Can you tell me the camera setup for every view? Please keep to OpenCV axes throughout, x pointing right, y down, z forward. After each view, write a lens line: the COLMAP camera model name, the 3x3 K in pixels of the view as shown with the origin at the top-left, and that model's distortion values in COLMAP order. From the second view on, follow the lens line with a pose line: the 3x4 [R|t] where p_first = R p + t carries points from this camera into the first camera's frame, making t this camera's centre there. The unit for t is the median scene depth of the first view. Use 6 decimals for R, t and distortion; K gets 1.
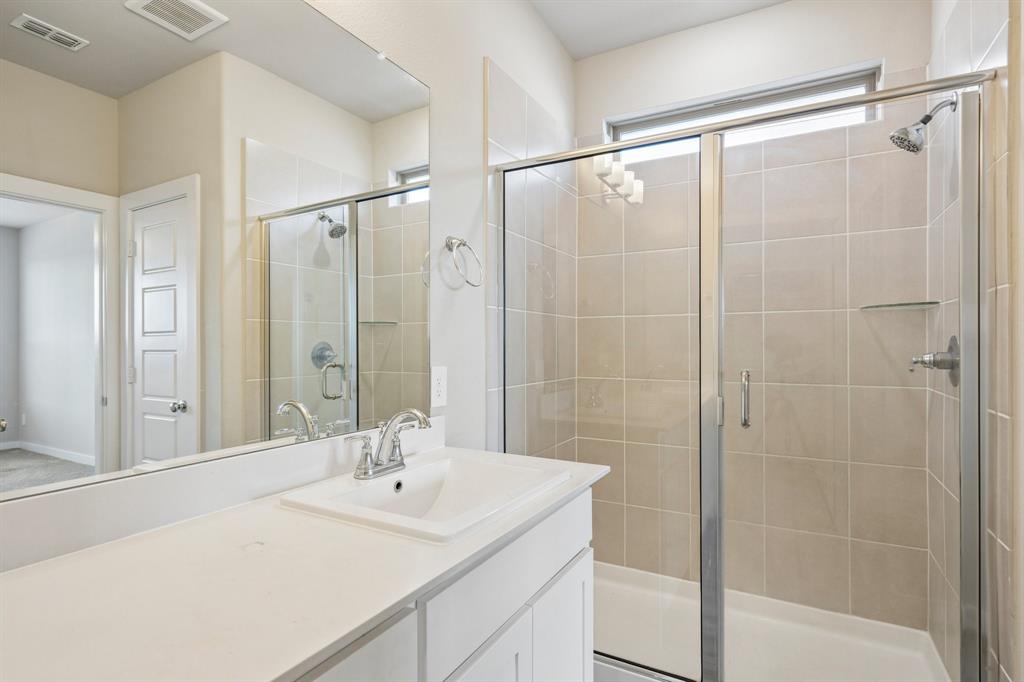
lens RADIAL K [[521.5, 0, 510.5], [0, 521.5, 343.2], [0, 0, 1]] dist [0.003797, 0.000023]
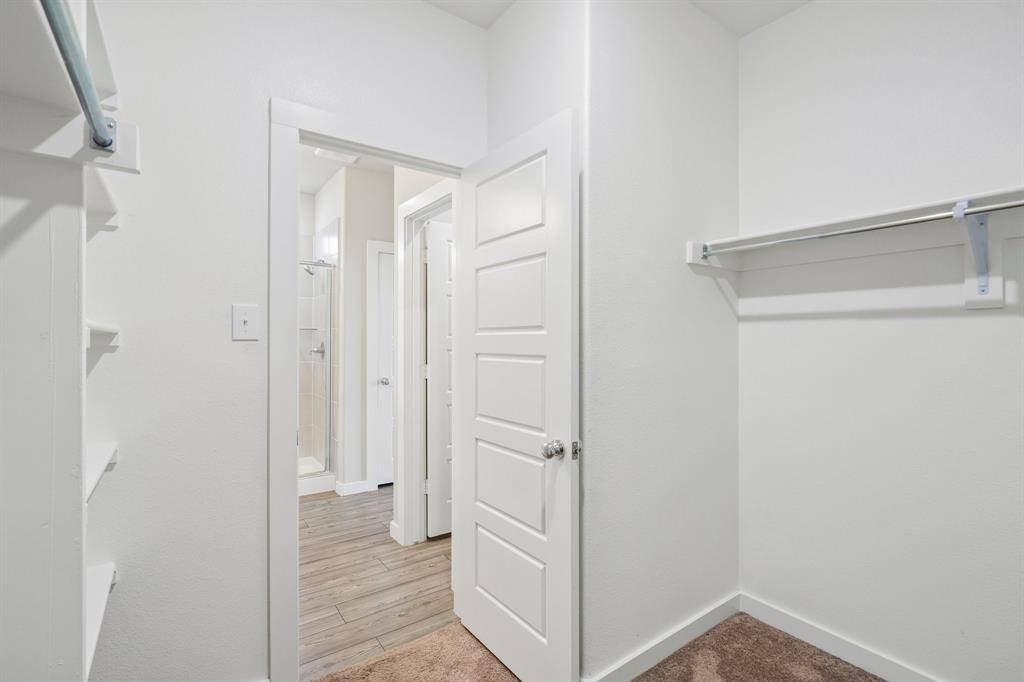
lens RADIAL K [[466.8, 0, 512.9], [0, 466.8, 338.0], [0, 0, 1]] dist [-0.004103, 0.002264]
pose [[0.428905, 0.010880, 0.903284, -1.007790], [-0.002671, 0.999938, -0.010776, -0.010050], [-0.903346, 0.002209, 0.428908, -1.032013]]
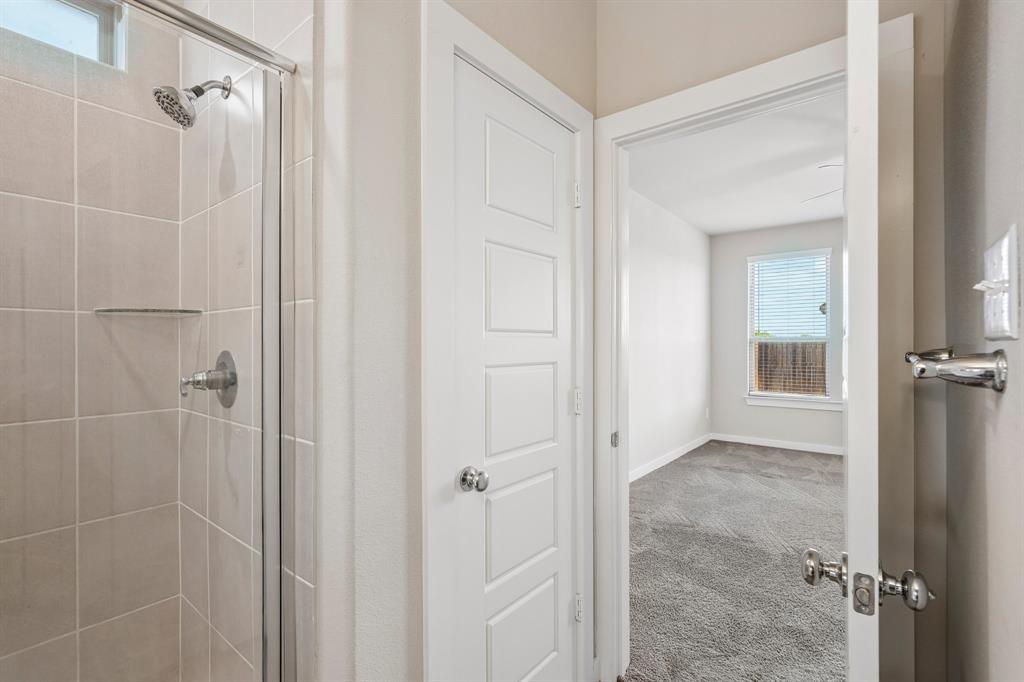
lens RADIAL K [[466.8, 0, 514.6], [0, 466.8, 344.7], [0, 0, 1]] dist [-0.004103, 0.002264]
pose [[0.162617, 0.002684, 0.986686, 0.143802], [-0.003119, 0.999993, -0.002207, -0.023670], [-0.986684, -0.002718, 0.162624, 0.377787]]
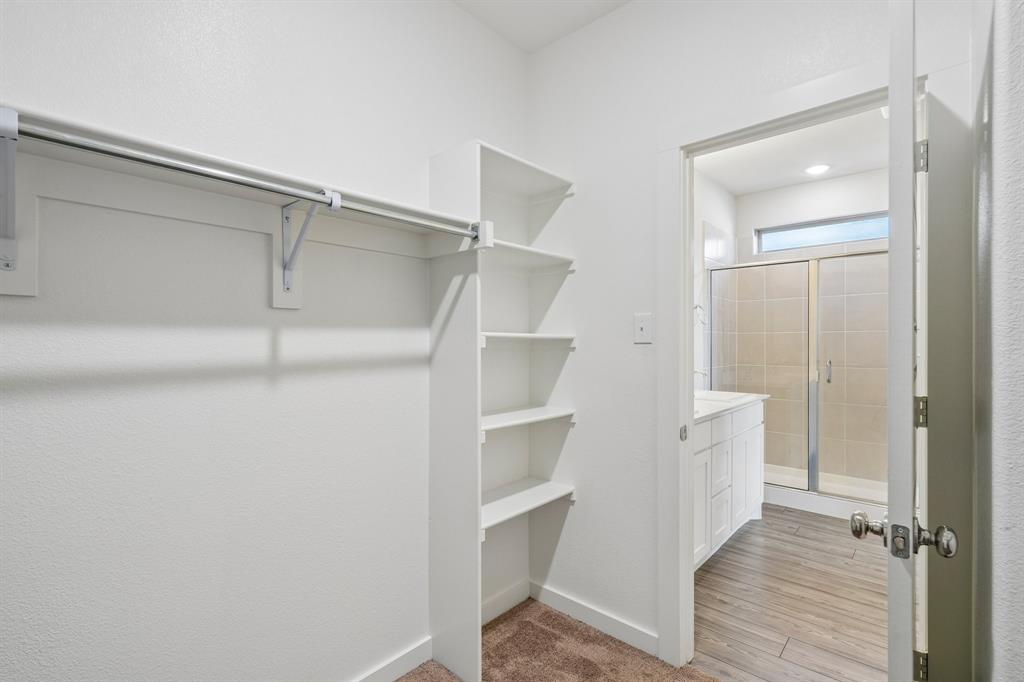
lens RADIAL K [[466.8, 0, 519.5], [0, 466.8, 344.5], [0, 0, 1]] dist [-0.004103, 0.002264]
pose [[0.977466, 0.004023, -0.211056, -0.458887], [-0.003923, 0.999992, 0.000891, -0.010949], [0.211058, -0.000043, 0.977474, -1.312397]]
